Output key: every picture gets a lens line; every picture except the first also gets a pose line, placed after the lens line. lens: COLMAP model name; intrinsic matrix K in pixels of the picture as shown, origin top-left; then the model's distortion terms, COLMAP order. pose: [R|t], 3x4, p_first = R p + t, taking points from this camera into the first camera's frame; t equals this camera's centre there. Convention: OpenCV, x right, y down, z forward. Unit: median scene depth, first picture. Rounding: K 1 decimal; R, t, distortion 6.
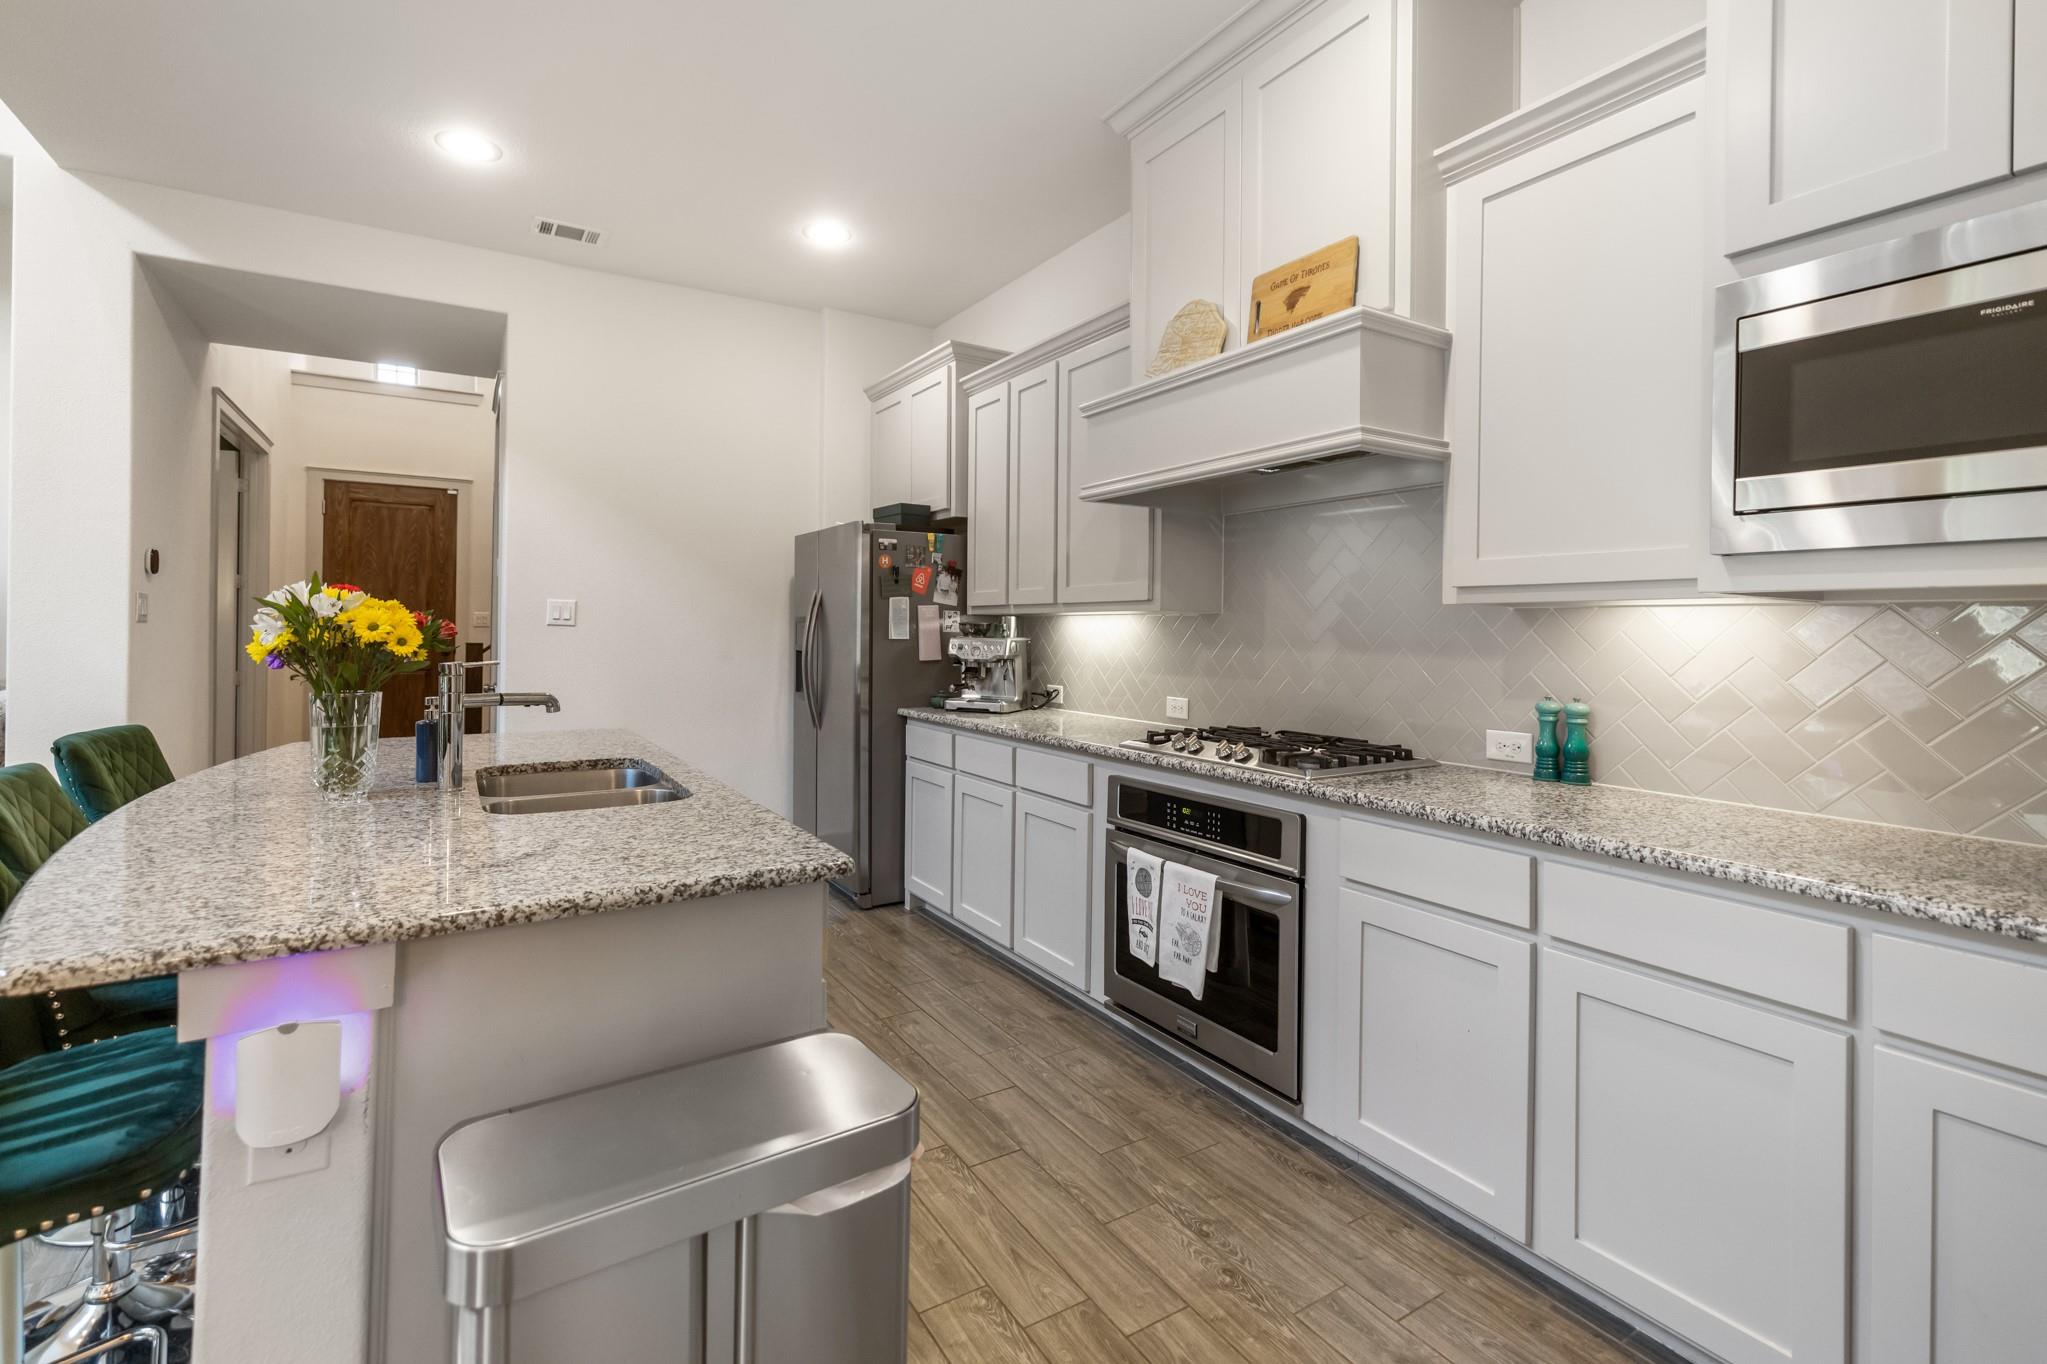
lens RADIAL K [[909.5, 0, 1048.3], [0, 909.5, 632.3], [0, 0, 1]] dist [-0.001929, 0.003319]
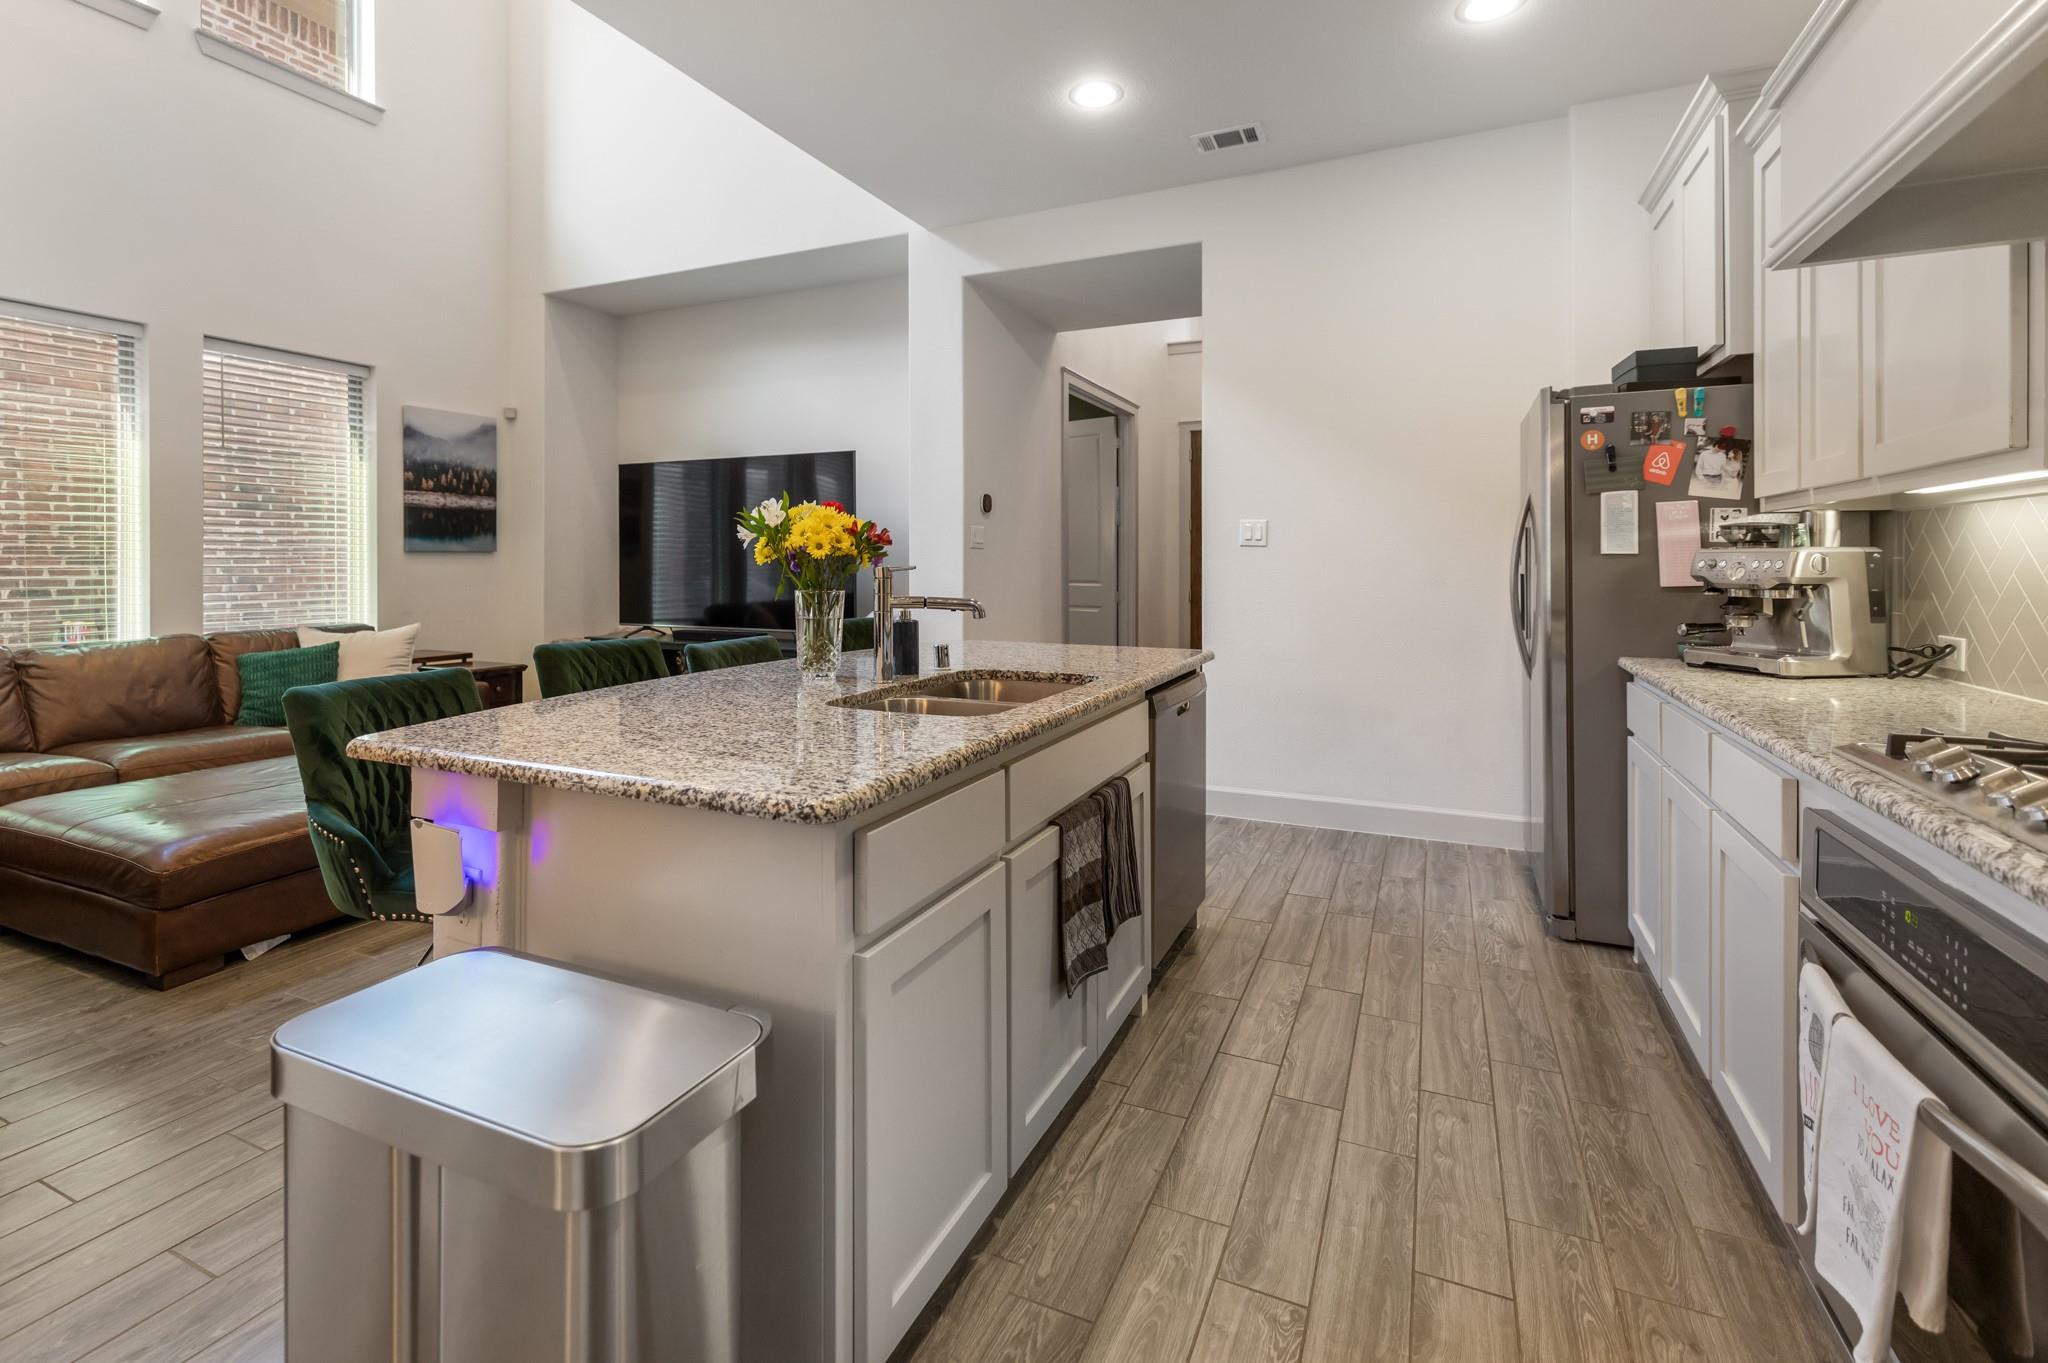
lens RADIAL K [[949.7, 0, 1012.9], [0, 949.7, 567.2], [0, 0, 1]] dist [0.004577, 0.001428]
pose [[0.534504, -0.004605, -0.845153, 0.194878], [0.003081, 0.999989, -0.003499, 0.018947], [0.845160, -0.000734, 0.534513, 0.251192]]
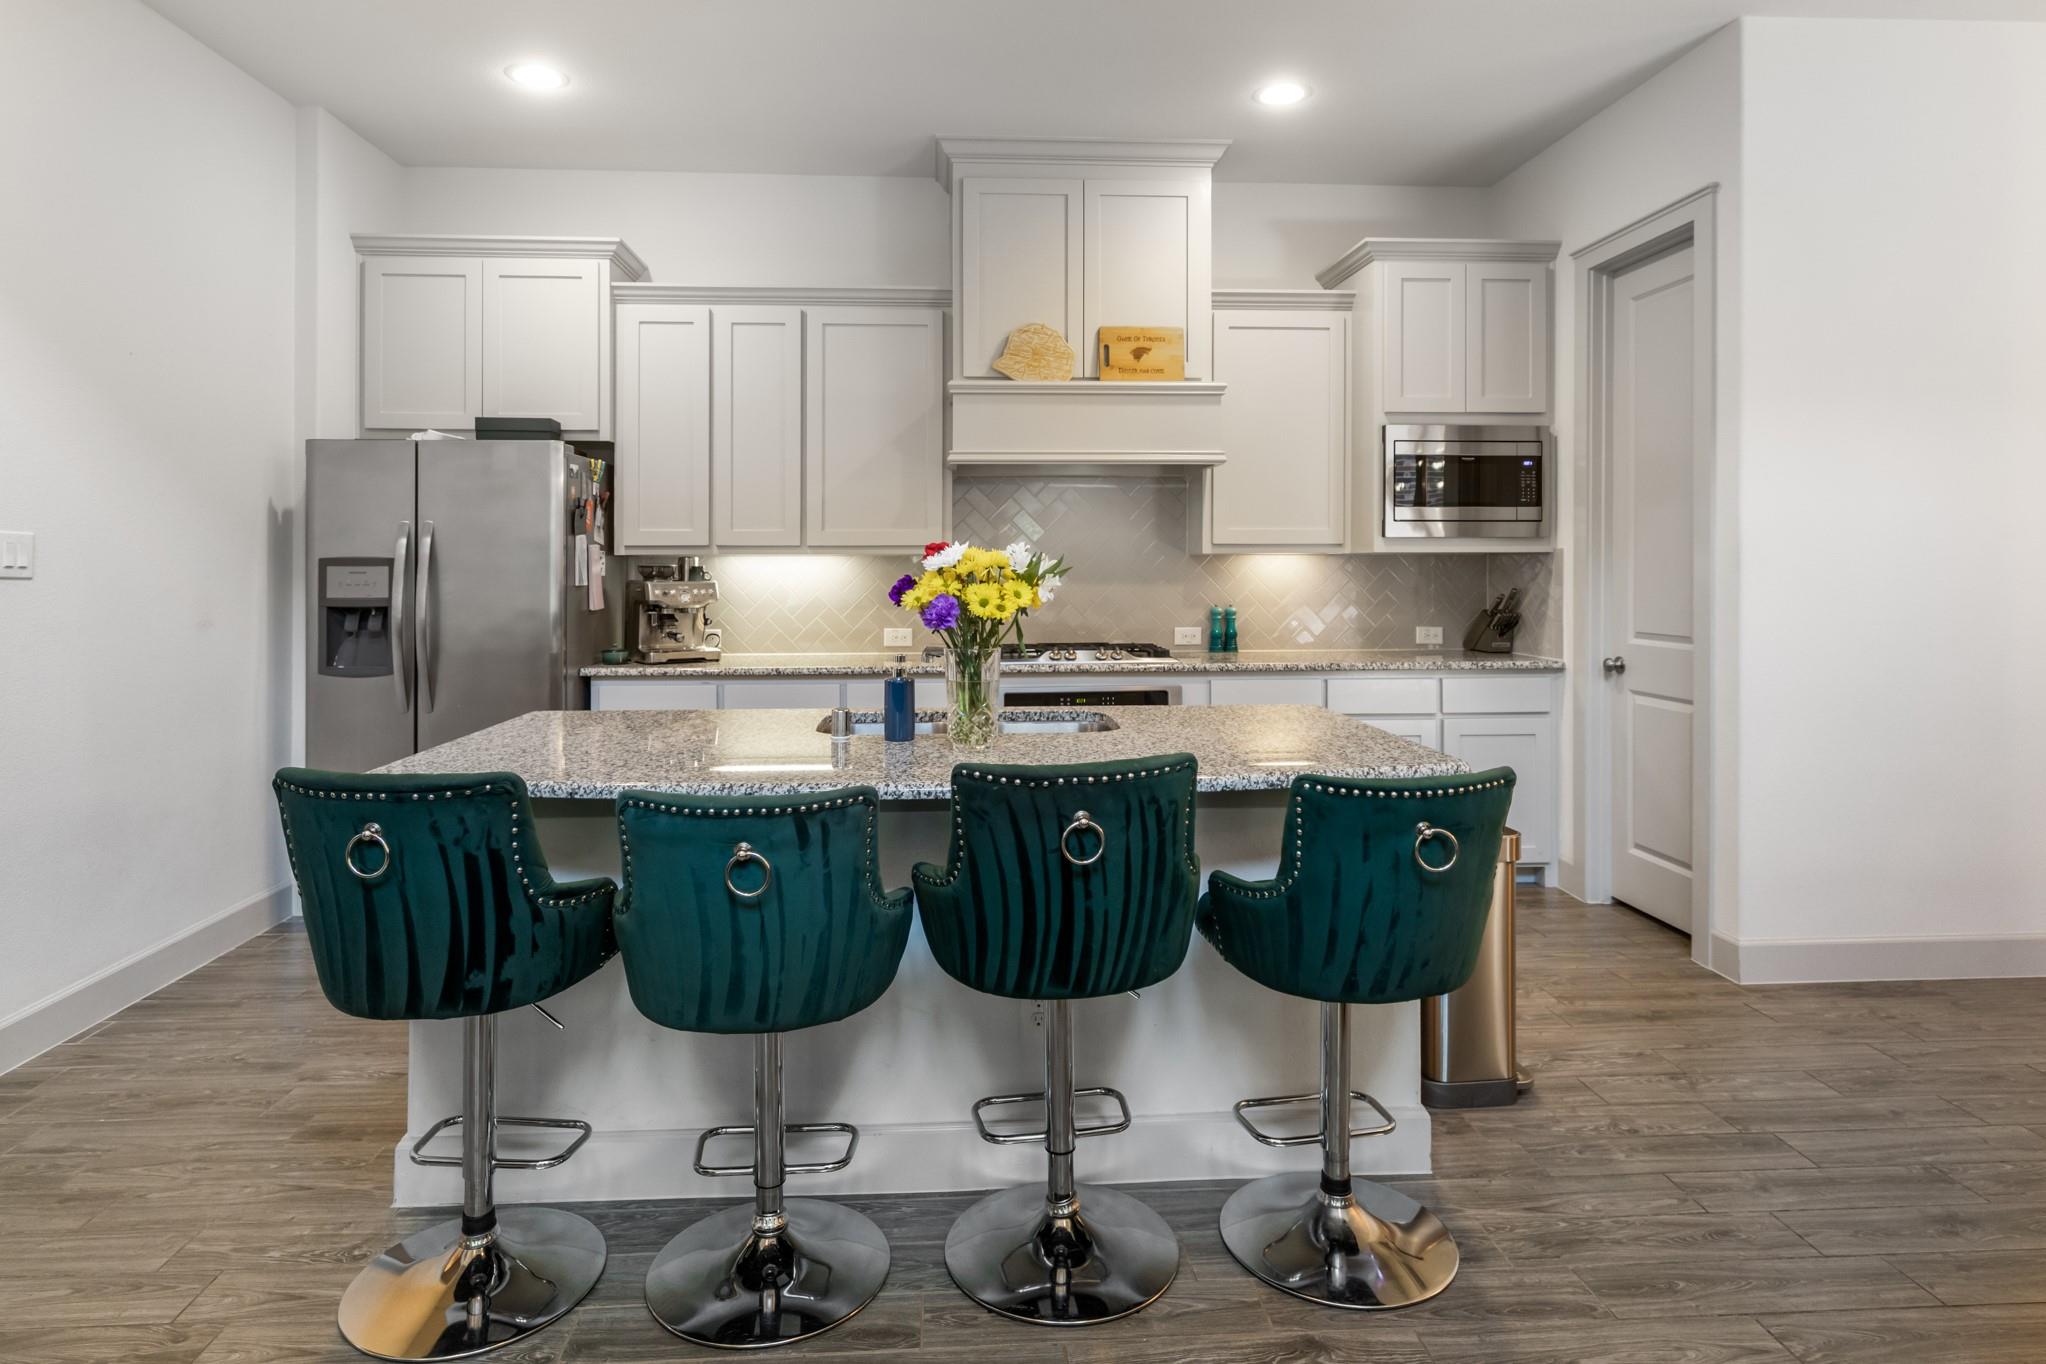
lens RADIAL K [[1110.9, 0, 999.4], [0, 1110.9, 557.7], [0, 0, 1]] dist [0.002142, 0.000258]
pose [[0.501050, -0.006724, 0.865392, -0.876222], [0.007663, 0.999965, 0.003333, -0.018121], [-0.865384, 0.004961, 0.501084, 0.160417]]
